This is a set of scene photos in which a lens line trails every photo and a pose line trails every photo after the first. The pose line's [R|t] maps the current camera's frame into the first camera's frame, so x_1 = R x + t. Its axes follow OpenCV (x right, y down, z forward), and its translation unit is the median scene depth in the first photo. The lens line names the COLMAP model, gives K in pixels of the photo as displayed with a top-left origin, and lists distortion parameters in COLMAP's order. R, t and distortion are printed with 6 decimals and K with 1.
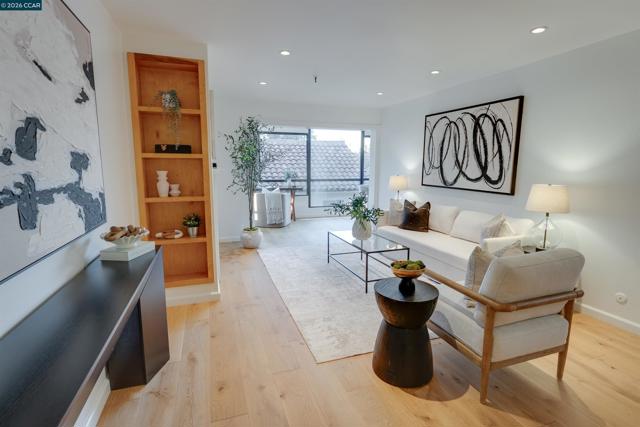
lens RADIAL K [[308.0, 0, 320.0], [0, 308.0, 213.5], [0, 0, 1]] dist [-0.000514, -0.000042]
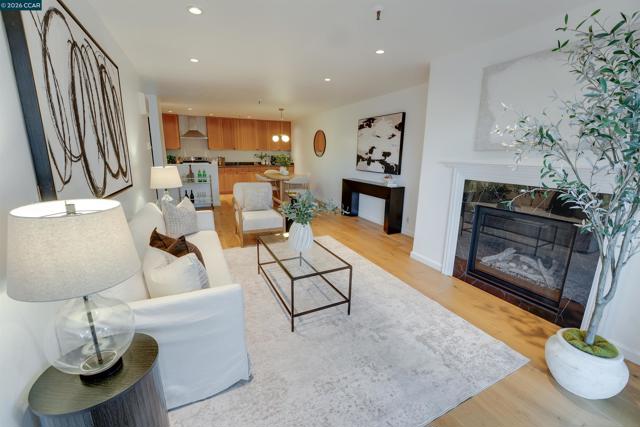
lens RADIAL K [[261.4, 0, 320.0], [0, 261.4, 213.5], [0, 0, 1]] dist [-0.000311, -0.000009]
pose [[-0.993497, 0.006897, -0.113651, 0.188440], [-0.036071, 0.927684, 0.371619, -0.293890], [0.107995, 0.373302, -0.921403, 1.843925]]
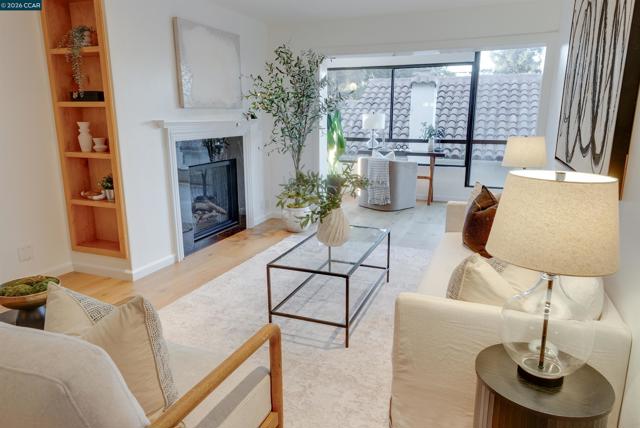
lens RADIAL K [[420.4, 0, 334.3], [0, 420.4, 213.4], [0, 0, 1]] dist [-0.001659, 0.000017]
pose [[0.766109, 0.140314, -0.627207, 0.724962], [-0.097801, 0.989964, 0.102008, -0.062460], [0.635226, -0.016808, 0.772144, 0.453074]]
